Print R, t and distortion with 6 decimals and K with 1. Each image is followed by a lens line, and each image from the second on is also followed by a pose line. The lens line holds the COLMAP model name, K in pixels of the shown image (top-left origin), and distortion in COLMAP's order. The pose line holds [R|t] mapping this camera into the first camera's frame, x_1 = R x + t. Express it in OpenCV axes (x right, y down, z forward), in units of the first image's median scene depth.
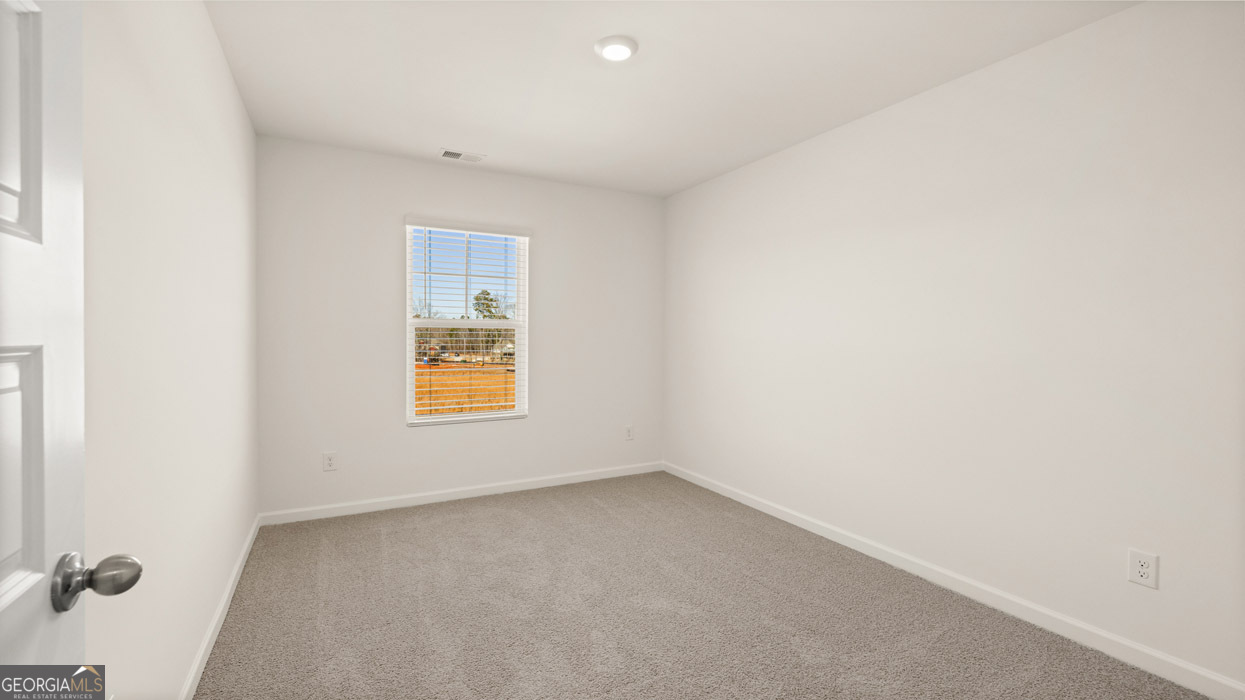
lens RADIAL K [[519.6, 0, 621.9], [0, 519.6, 343.2], [0, 0, 1]] dist [-0.002711, -0.000402]
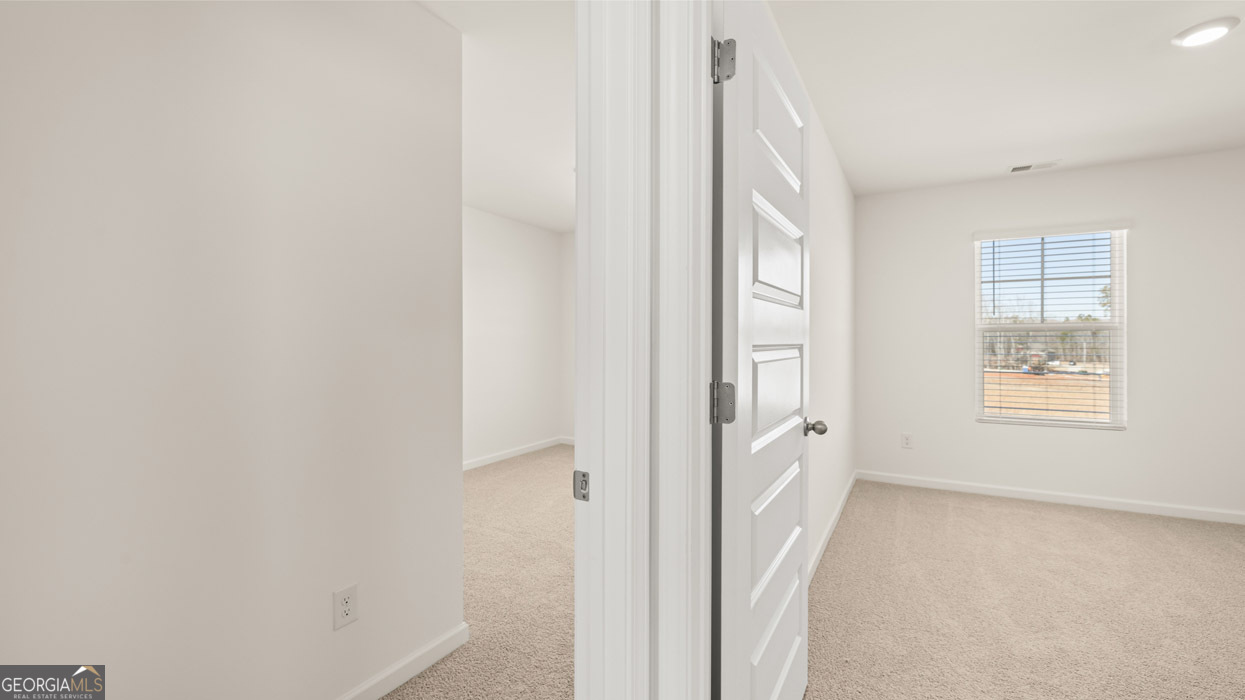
lens RADIAL K [[519.6, 0, 621.9], [0, 519.6, 343.2], [0, 0, 1]] dist [-0.002711, -0.000402]
pose [[0.520737, -0.002447, -0.853714, 0.167716], [-0.005610, 0.999964, -0.006288, 0.004822], [0.853699, 0.008064, 0.520705, -0.270774]]
